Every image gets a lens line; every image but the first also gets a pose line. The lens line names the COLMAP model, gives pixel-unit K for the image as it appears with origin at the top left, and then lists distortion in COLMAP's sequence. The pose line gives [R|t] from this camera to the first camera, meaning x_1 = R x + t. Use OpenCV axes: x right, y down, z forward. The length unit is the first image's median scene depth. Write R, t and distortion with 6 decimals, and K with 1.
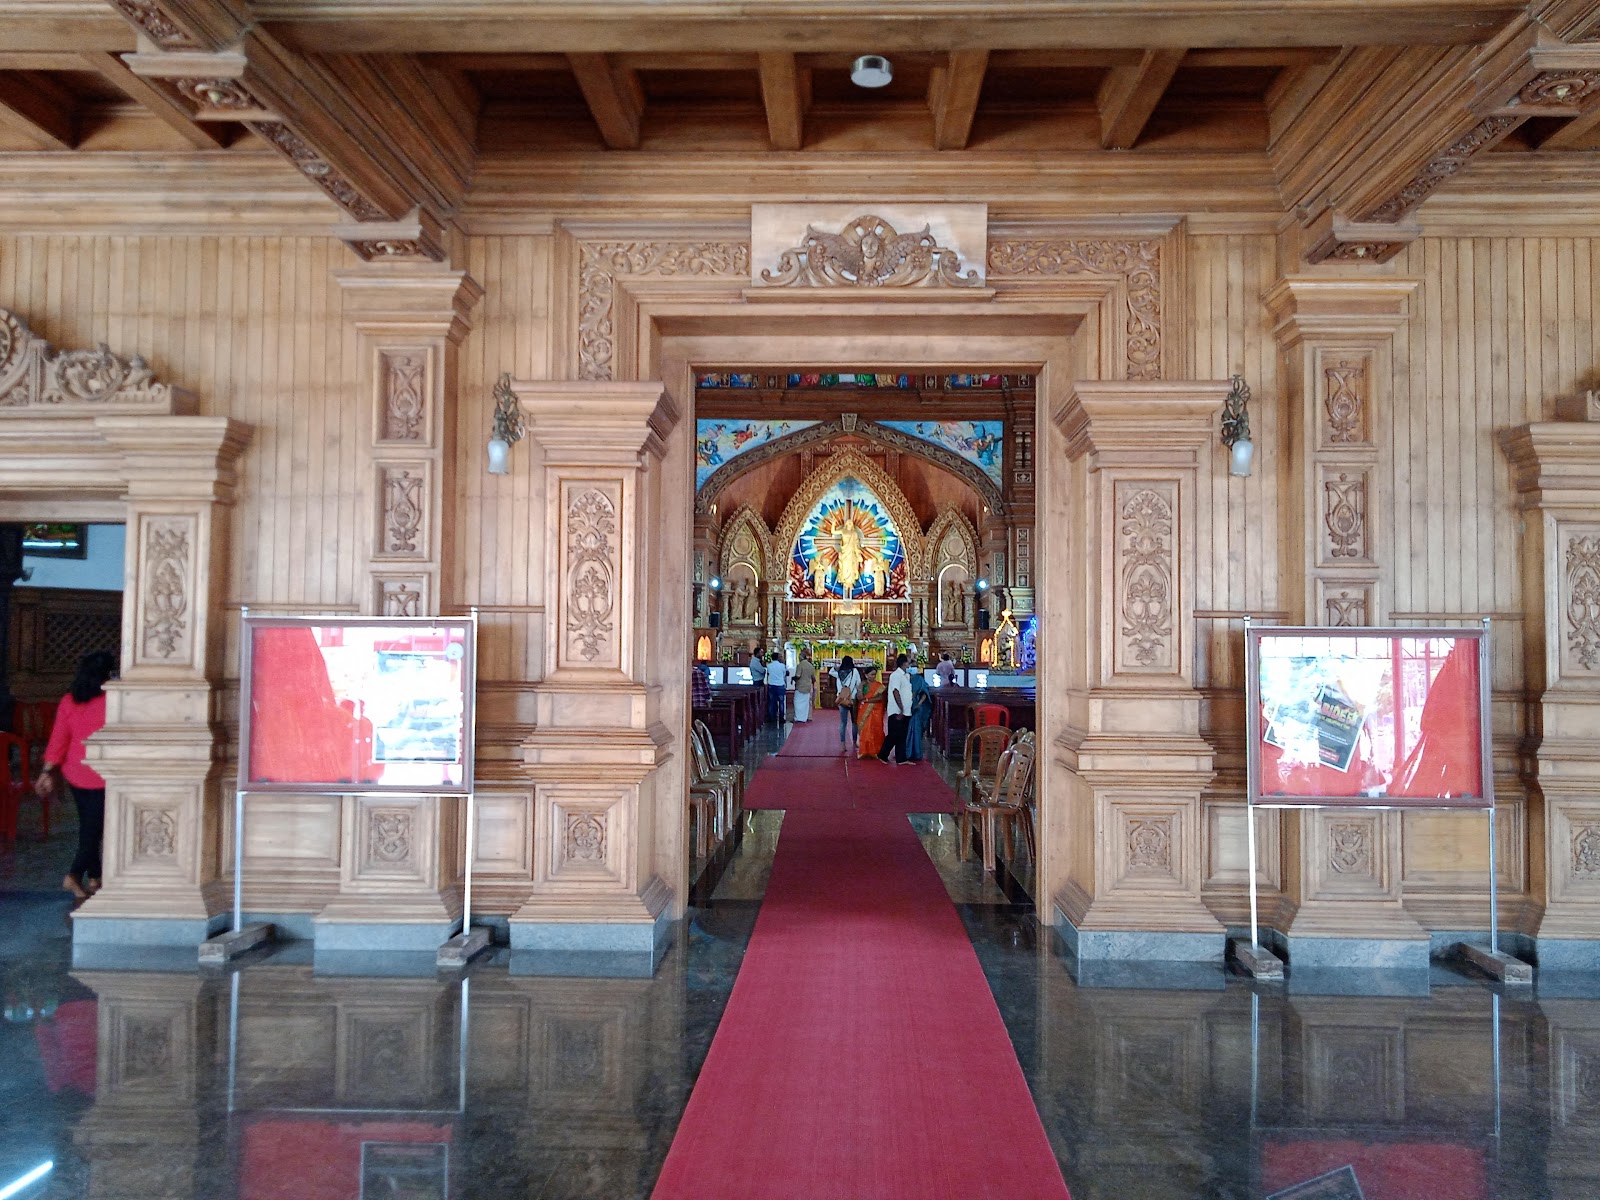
lens RADIAL K [[1275.8, 0, 801.9], [0, 1275.8, 596.1], [0, 0, 1]] dist [-0.000583, 0.000004]
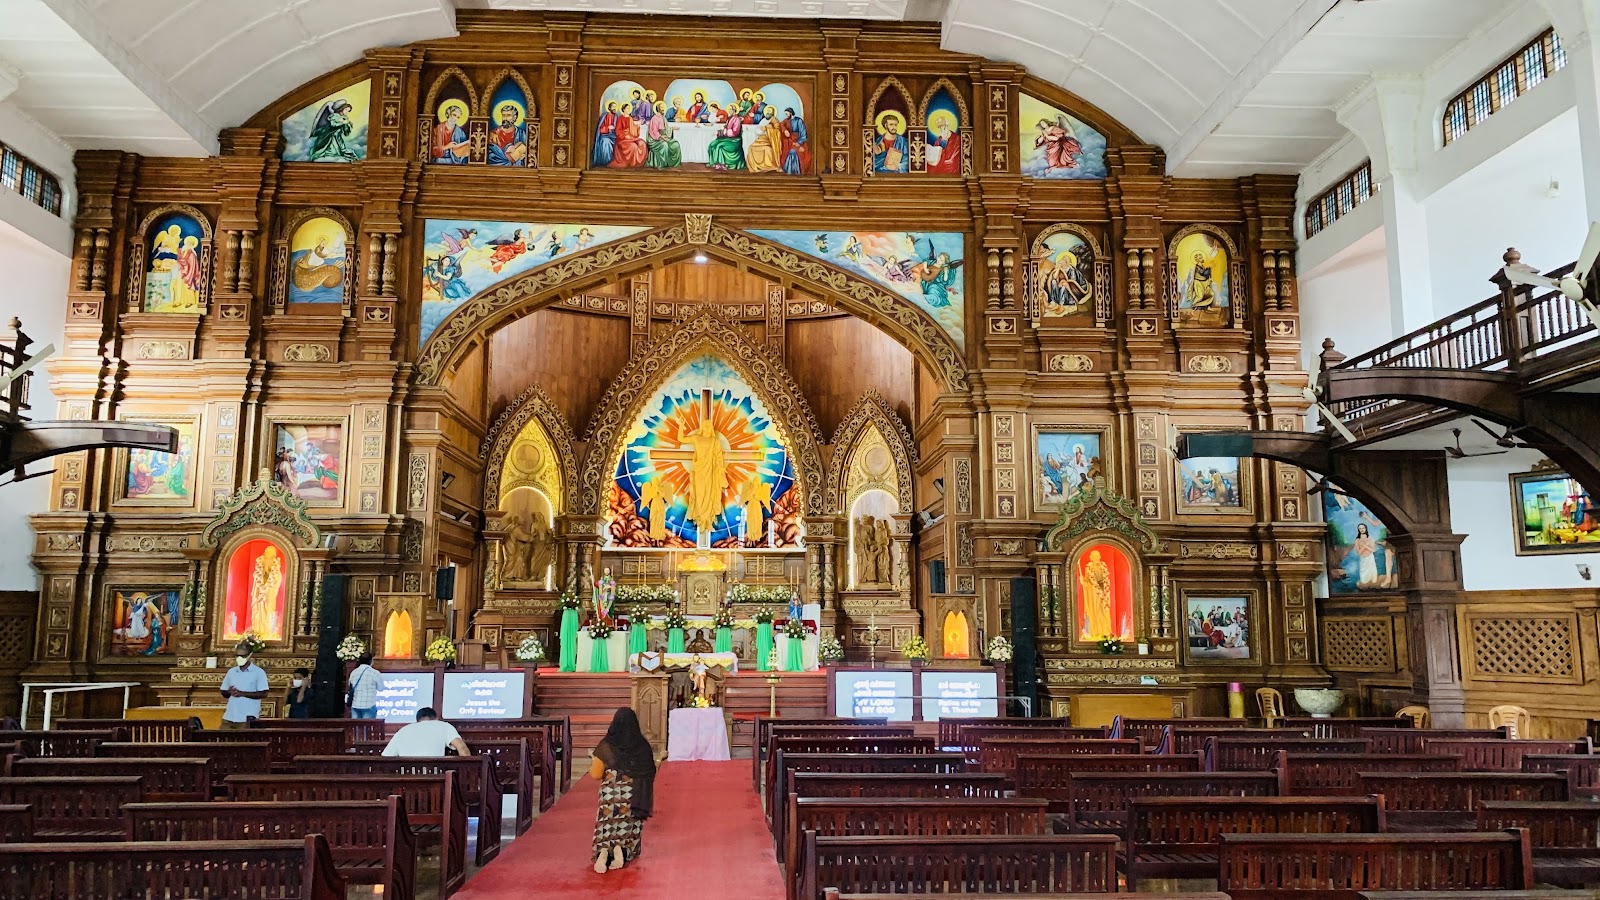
lens RADIAL K [[1180.2, 0, 806.9], [0, 1180.2, 449.1], [0, 0, 1]] dist [0.010689, 0.000481]
pose [[0.995817, 0.006021, 0.091172, 0.034915], [0.003201, 0.994914, -0.100674, 0.013503], [-0.091315, 0.100545, 0.990733, 0.443696]]
